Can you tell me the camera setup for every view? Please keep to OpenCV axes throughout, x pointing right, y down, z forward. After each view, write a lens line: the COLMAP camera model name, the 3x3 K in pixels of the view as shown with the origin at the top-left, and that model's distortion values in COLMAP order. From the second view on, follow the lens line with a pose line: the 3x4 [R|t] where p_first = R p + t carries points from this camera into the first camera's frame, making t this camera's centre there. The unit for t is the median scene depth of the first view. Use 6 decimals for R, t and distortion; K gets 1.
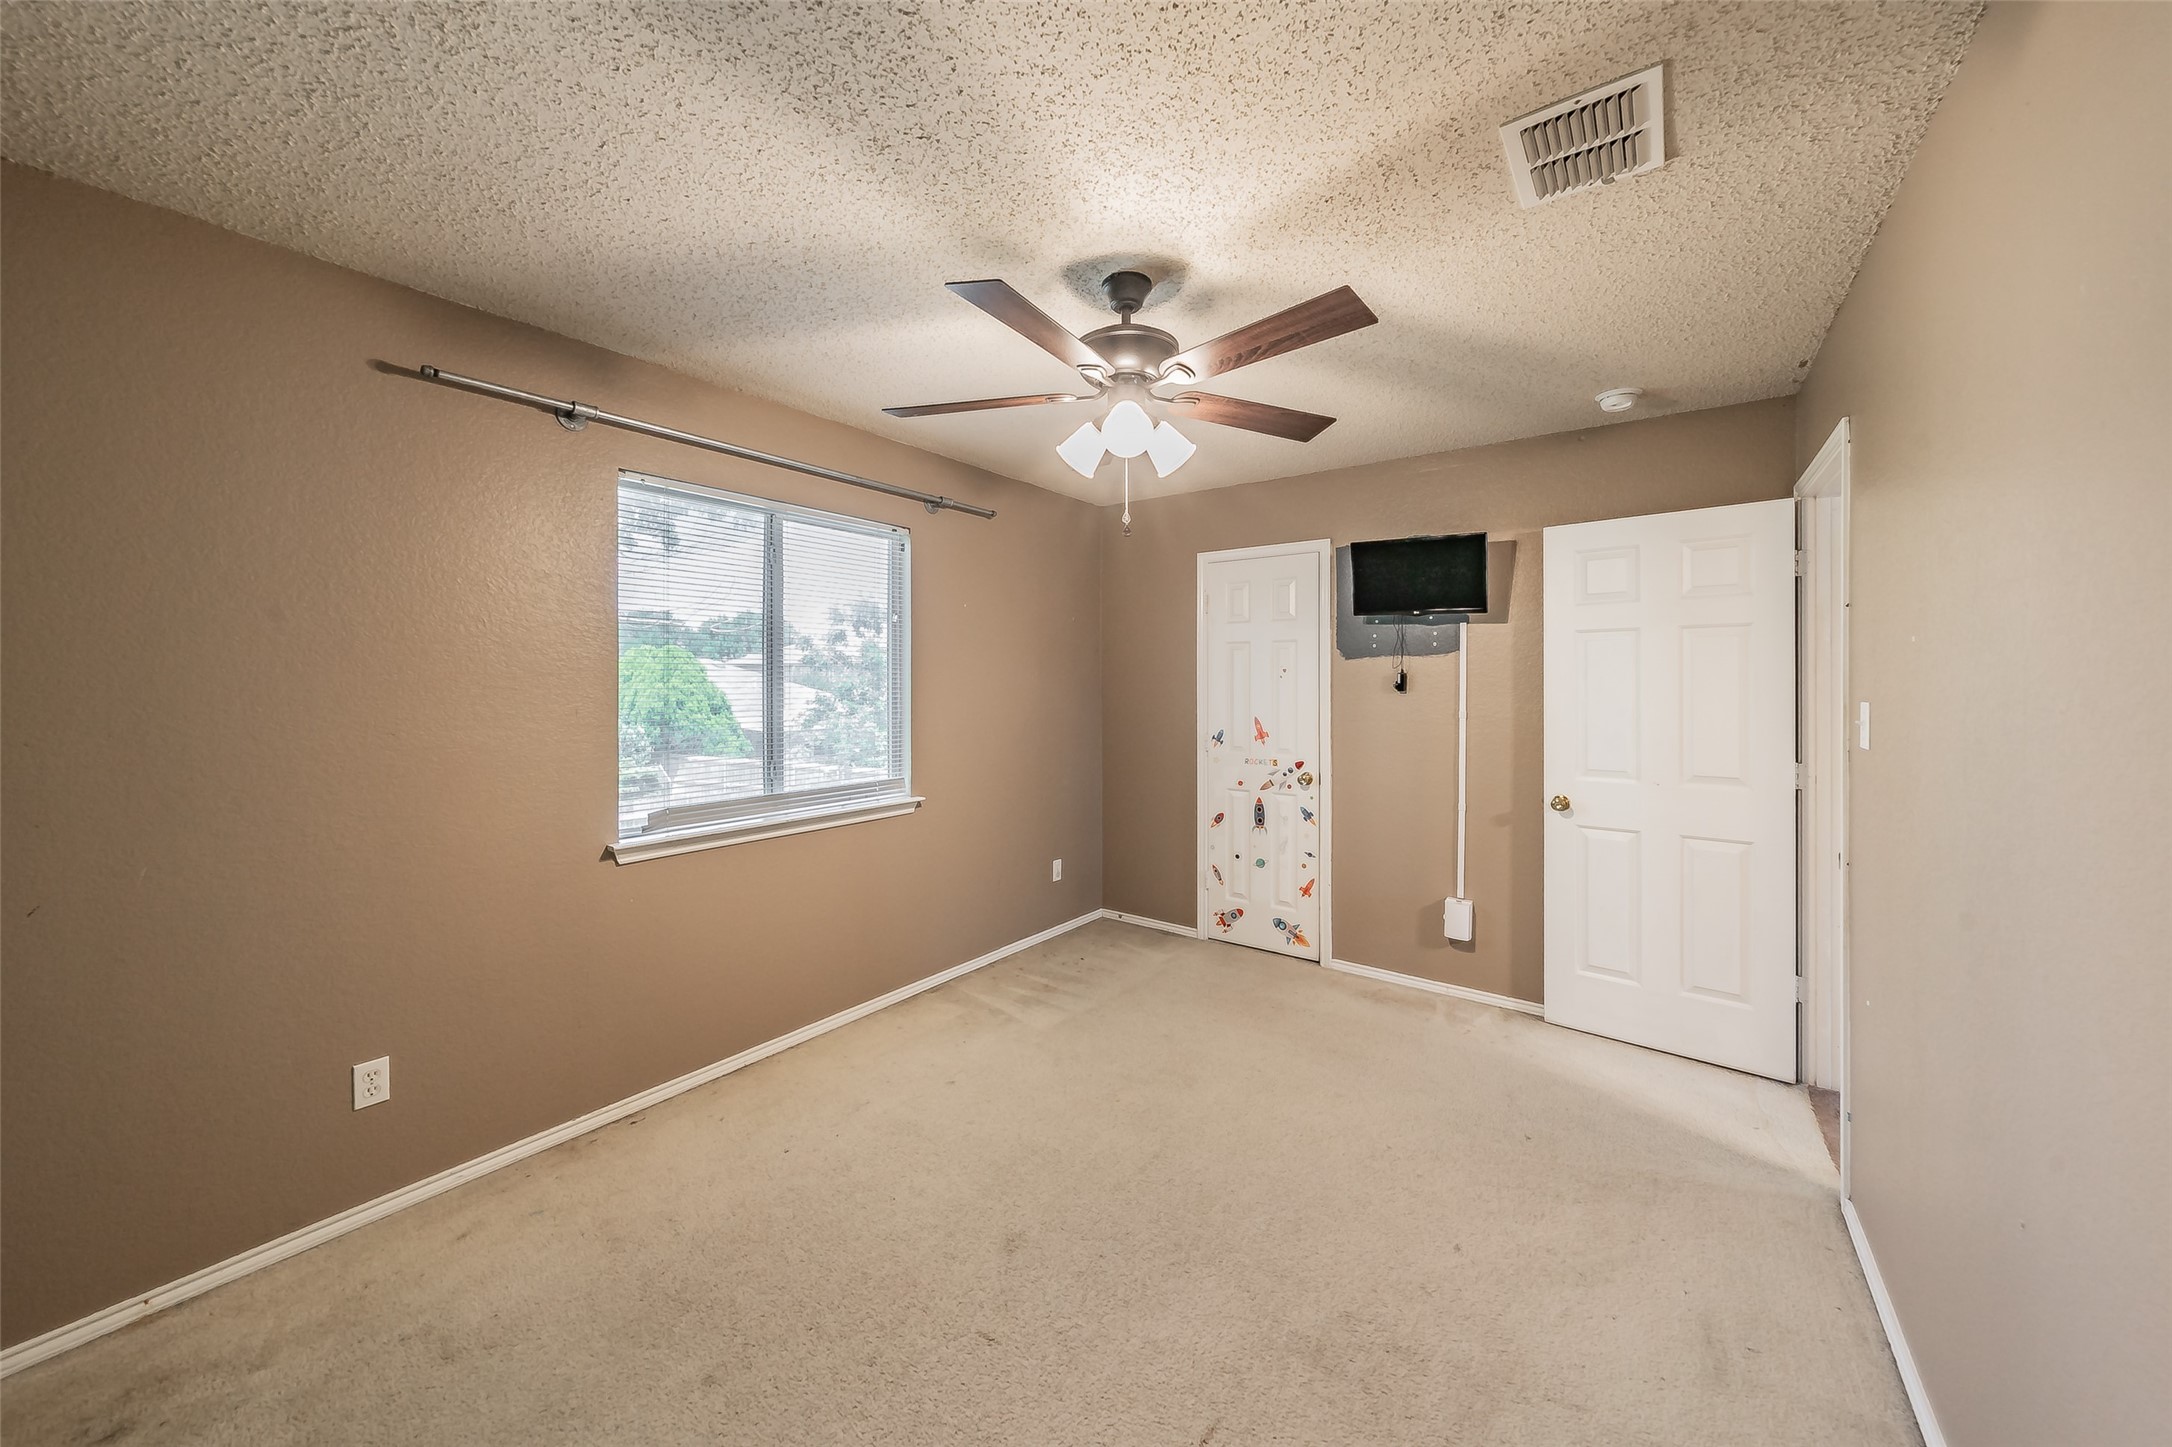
lens RADIAL K [[778.2, 0, 1090.6], [0, 778.2, 696.0], [0, 0, 1]] dist [-0.000214, -0.000036]
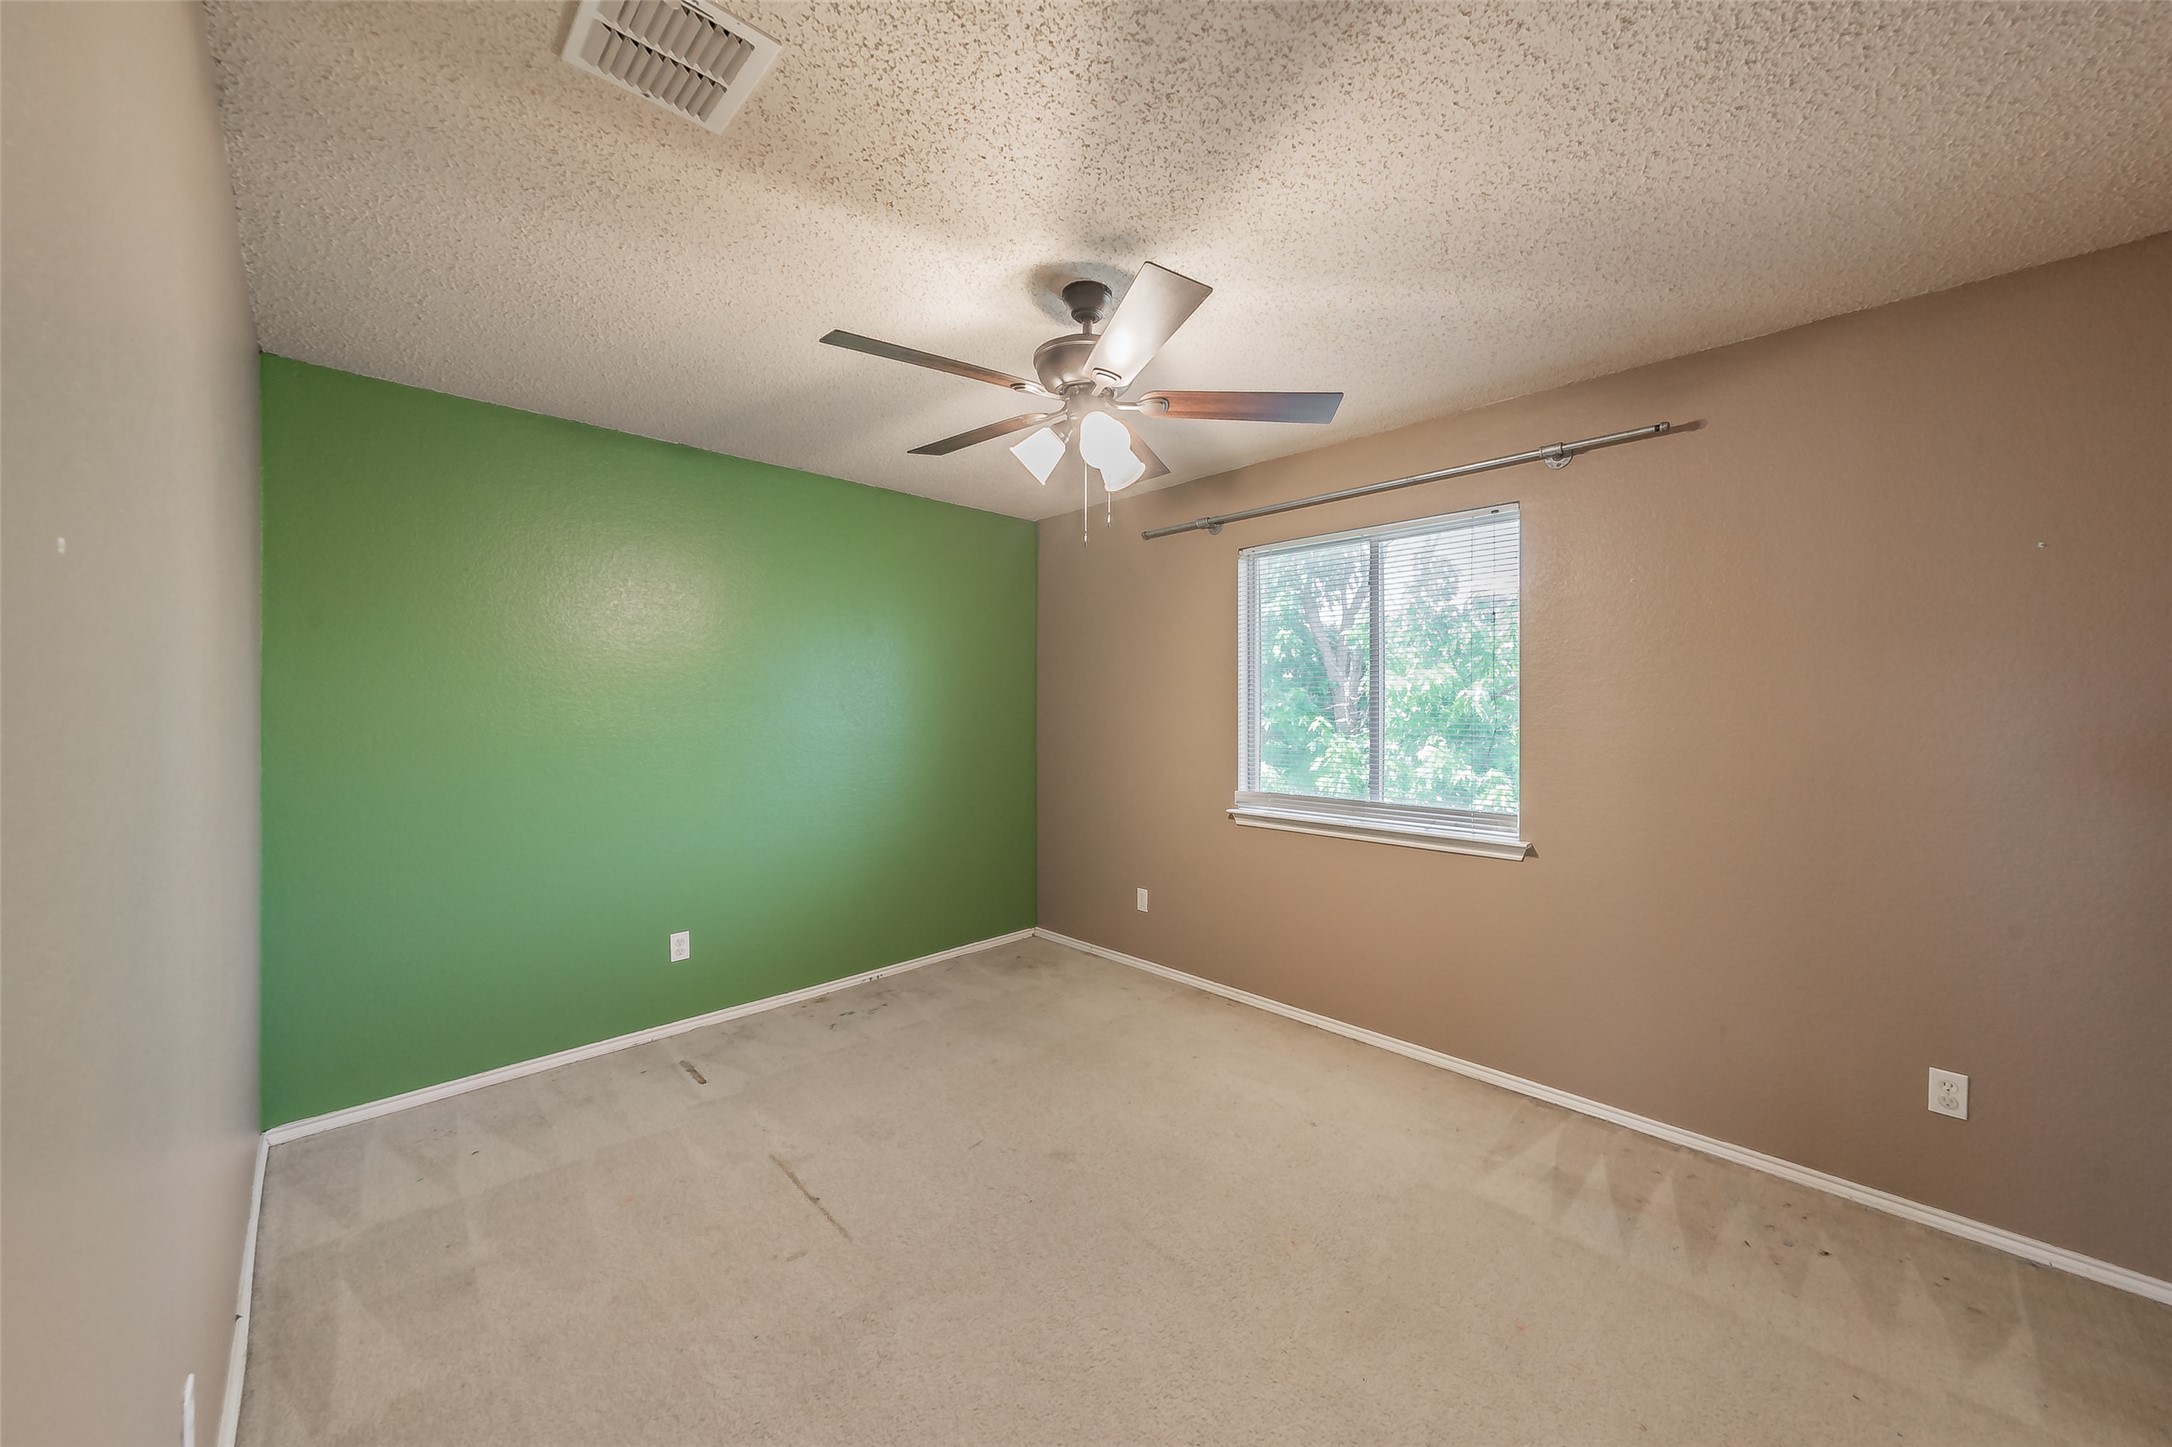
lens RADIAL K [[776.9, 0, 1110.9], [0, 776.9, 712.2], [0, 0, 1]] dist [0.000553, -0.000029]
pose [[-0.144422, 0.008458, -0.989480, 0.706593], [-0.020780, 0.999717, 0.011579, -0.002150], [0.989298, 0.022234, -0.144205, 0.808640]]
